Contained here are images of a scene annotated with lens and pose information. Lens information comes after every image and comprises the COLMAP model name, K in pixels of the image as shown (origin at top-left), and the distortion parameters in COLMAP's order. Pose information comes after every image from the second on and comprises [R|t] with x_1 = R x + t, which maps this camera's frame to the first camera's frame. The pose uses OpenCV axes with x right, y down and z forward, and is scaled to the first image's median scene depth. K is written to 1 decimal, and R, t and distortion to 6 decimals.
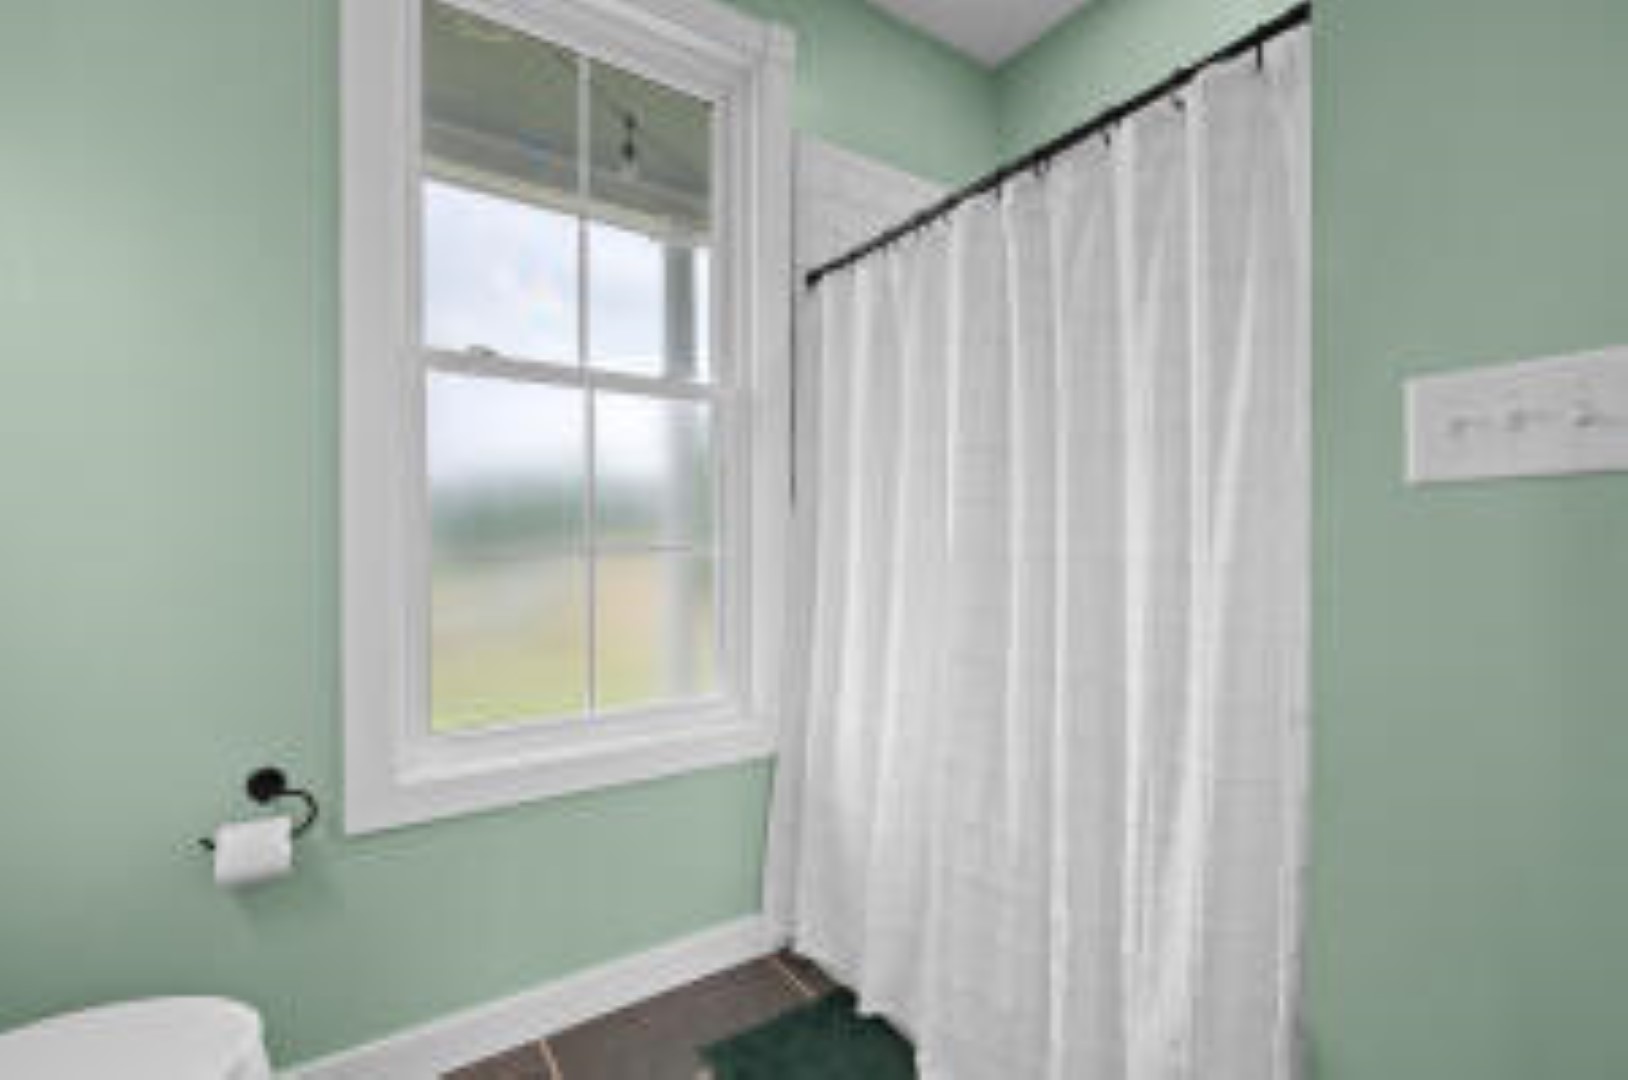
lens RADIAL K [[647.7, 0, 817.9], [0, 647.7, 546.7], [0, 0, 1]] dist [0.004660, 0.000059]
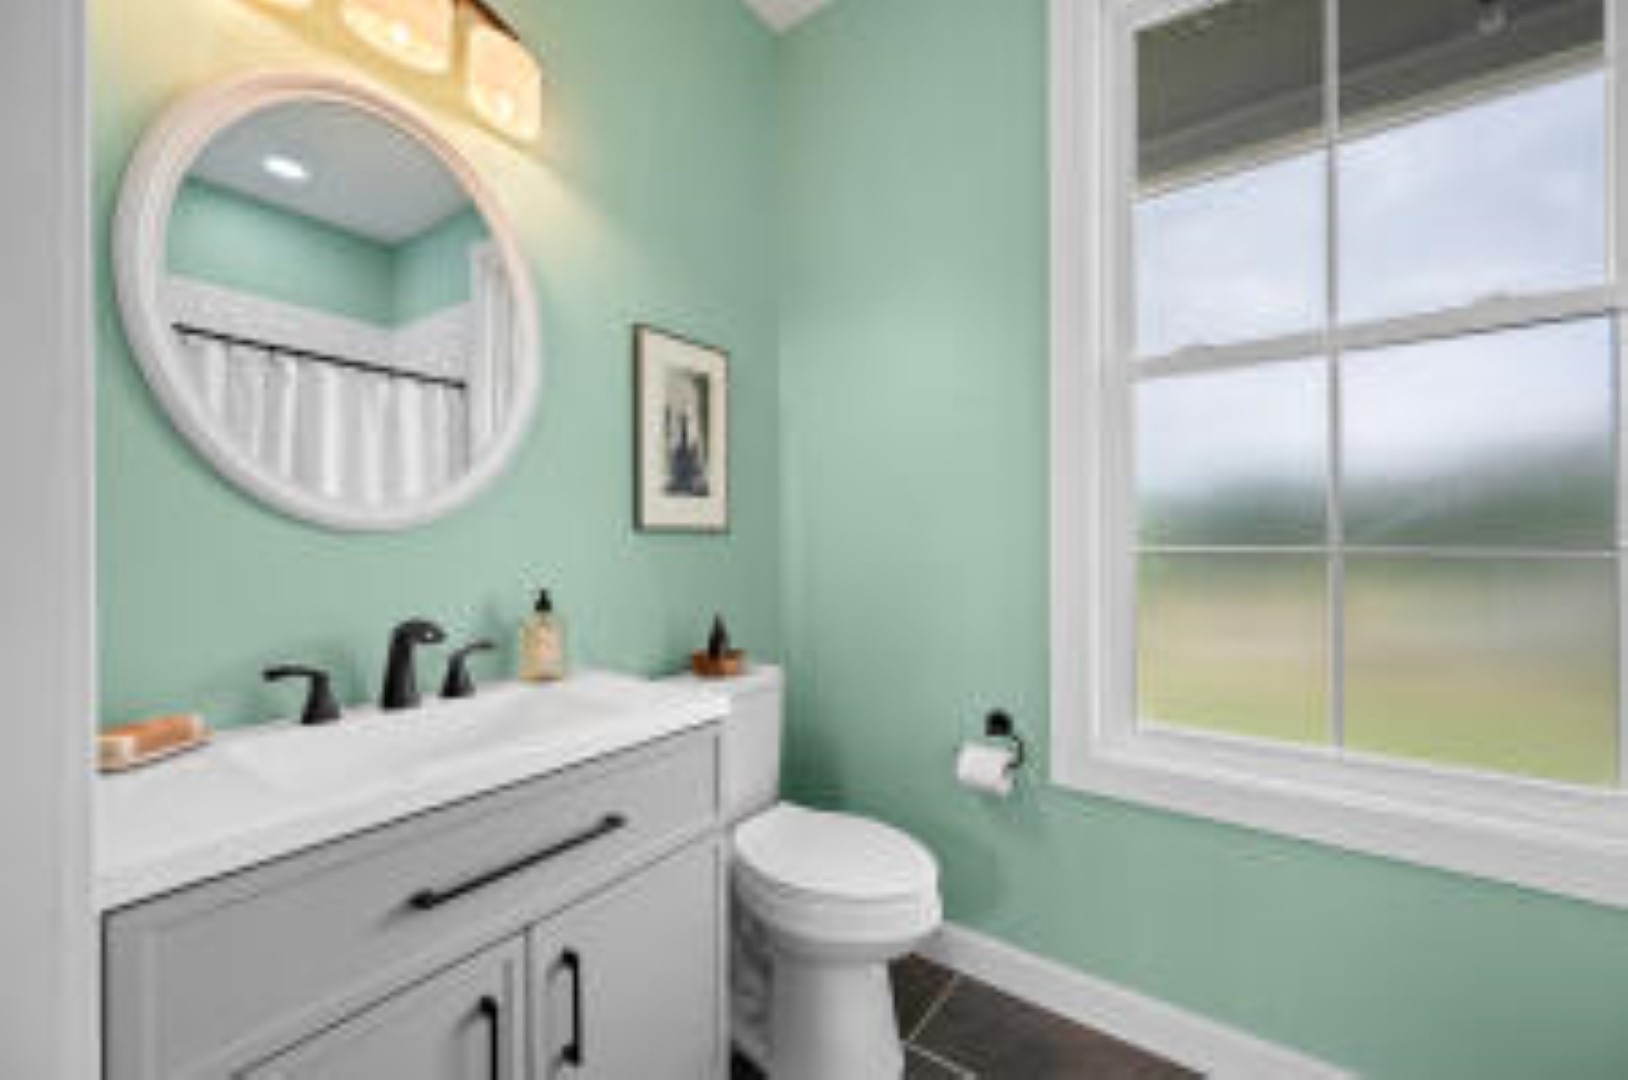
lens RADIAL K [[647.7, 0, 817.9], [0, 647.7, 538.9], [0, 0, 1]] dist [0.004660, 0.000059]
pose [[0.391926, -0.007341, -0.919968, 0.188678], [-0.001936, 0.999959, -0.008804, -0.000573], [0.919995, 0.005232, 0.391896, 0.109171]]
